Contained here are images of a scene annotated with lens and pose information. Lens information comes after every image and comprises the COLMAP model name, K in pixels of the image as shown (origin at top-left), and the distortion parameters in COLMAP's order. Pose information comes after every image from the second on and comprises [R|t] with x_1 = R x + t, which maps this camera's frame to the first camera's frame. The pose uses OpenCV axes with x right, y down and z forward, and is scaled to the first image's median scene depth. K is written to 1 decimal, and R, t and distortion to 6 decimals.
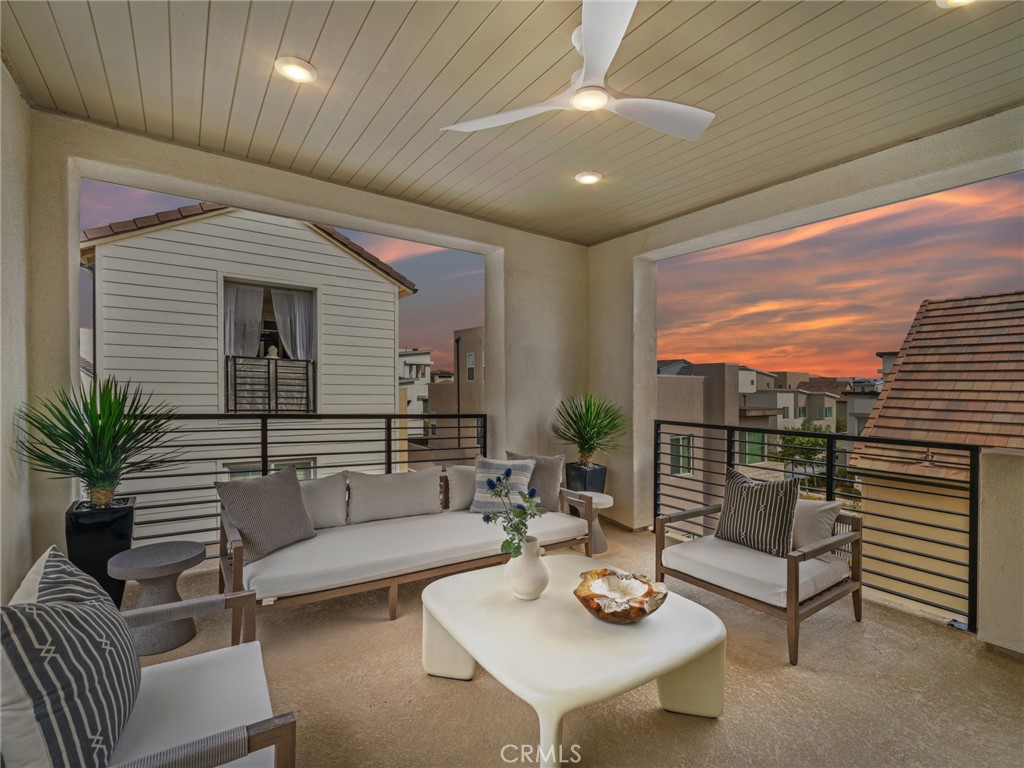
lens RADIAL K [[471.8, 0, 510.6], [0, 471.8, 388.0], [0, 0, 1]] dist [-0.000039, -0.000853]
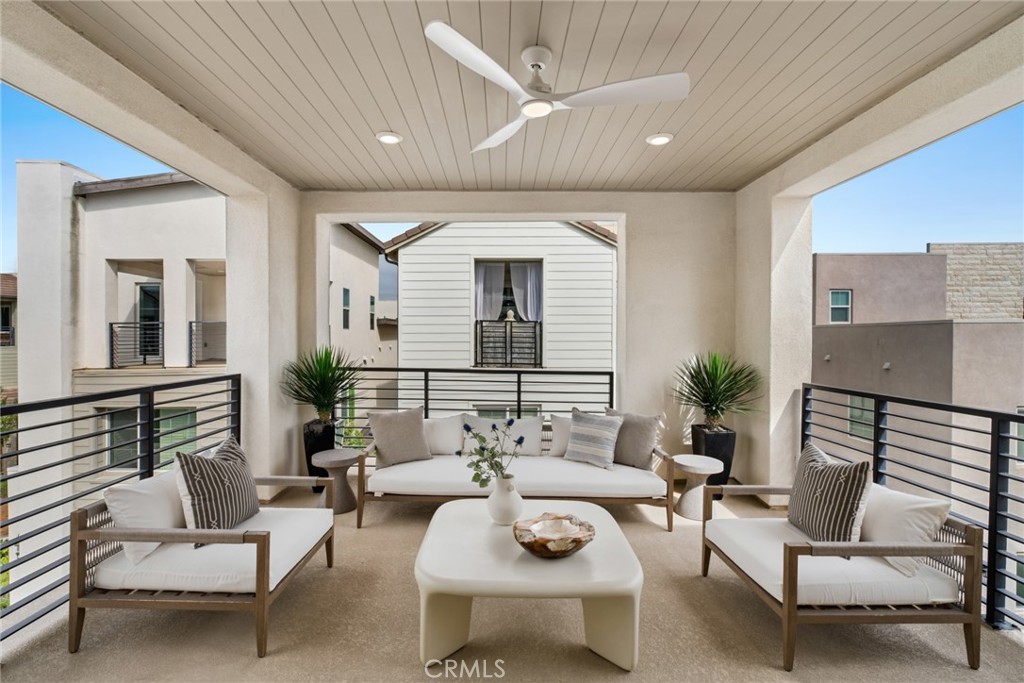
lens RADIAL K [[466.6, 0, 504.8], [0, 466.6, 339.4], [0, 0, 1]] dist [0.000158, -0.001420]
pose [[0.829092, -0.014857, -0.558915, 0.169071], [0.012959, 0.999889, -0.007355, -0.006570], [0.558962, -0.001145, 0.829193, -0.001962]]
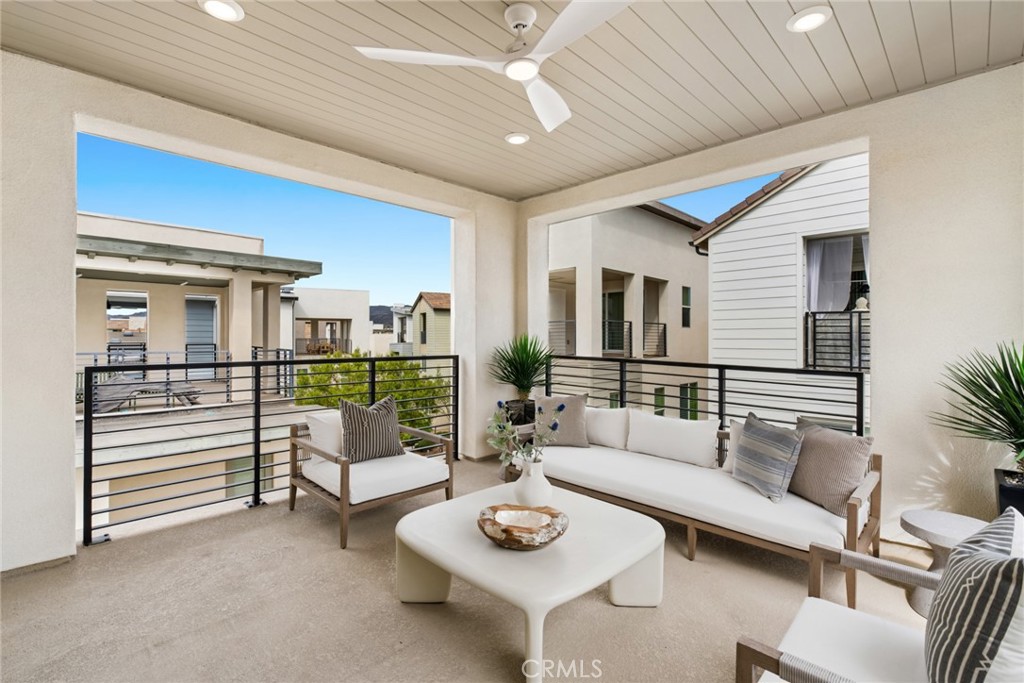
lens RADIAL K [[466.6, 0, 516.5], [0, 466.6, 336.9], [0, 0, 1]] dist [0.000158, -0.001420]
pose [[0.197099, -0.021135, -0.980156, 0.279147], [-0.001845, 0.999758, -0.021929, 0.009216], [0.980382, 0.006130, 0.197013, 0.177007]]
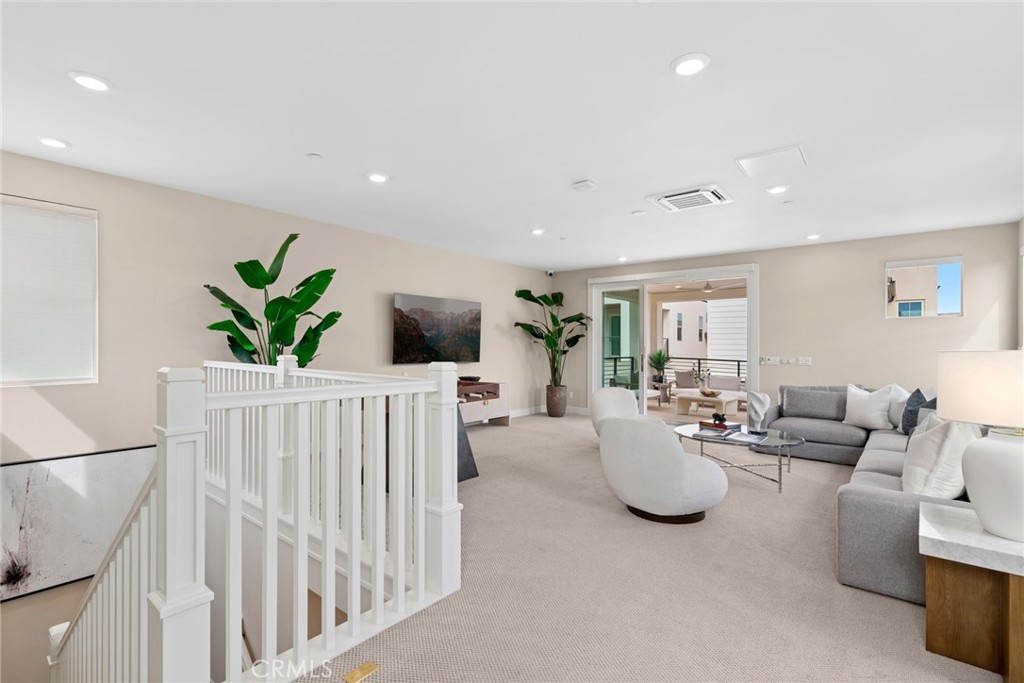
lens RADIAL K [[466.6, 0, 505.5], [0, 466.6, 342.6], [0, 0, 1]] dist [0.000158, -0.001420]
pose [[0.268260, -0.023048, -0.963071, 0.953253], [-0.006396, 0.999649, -0.025705, 0.015214], [0.963325, 0.013055, 0.268019, -0.516866]]
